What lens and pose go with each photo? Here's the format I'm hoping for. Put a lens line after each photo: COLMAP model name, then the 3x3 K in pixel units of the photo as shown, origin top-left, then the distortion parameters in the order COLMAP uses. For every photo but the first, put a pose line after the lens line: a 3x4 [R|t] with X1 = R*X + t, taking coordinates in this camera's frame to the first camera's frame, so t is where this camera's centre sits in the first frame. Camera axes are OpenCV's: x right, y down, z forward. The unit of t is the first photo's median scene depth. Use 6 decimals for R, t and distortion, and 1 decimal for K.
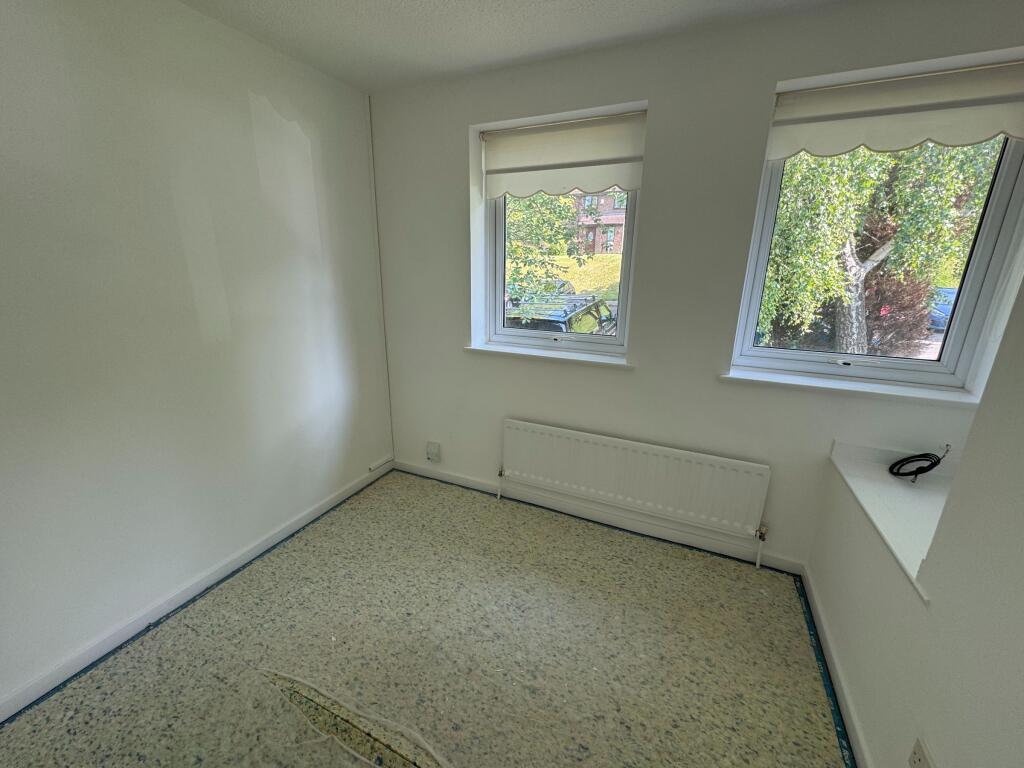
lens RADIAL K [[427.2, 0, 512.0], [0, 427.2, 384.0], [0, 0, 1]] dist [-0.000933, -0.000083]
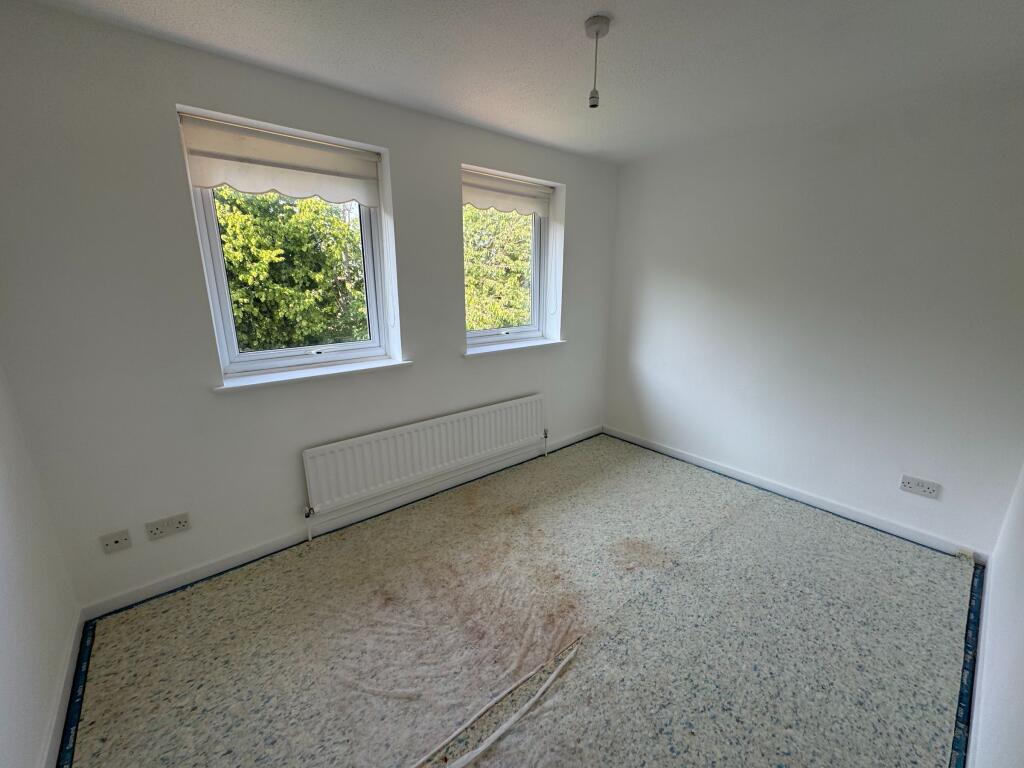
lens RADIAL K [[408.6, 0, 512.0], [0, 408.6, 384.0], [0, 0, 1]] dist [-0.001782, -0.000170]
pose [[0.437911, -0.246673, 0.864515, -0.528678], [0.246007, 0.957797, 0.148677, -0.067894], [-0.864705, 0.147570, 0.480114, 0.220154]]
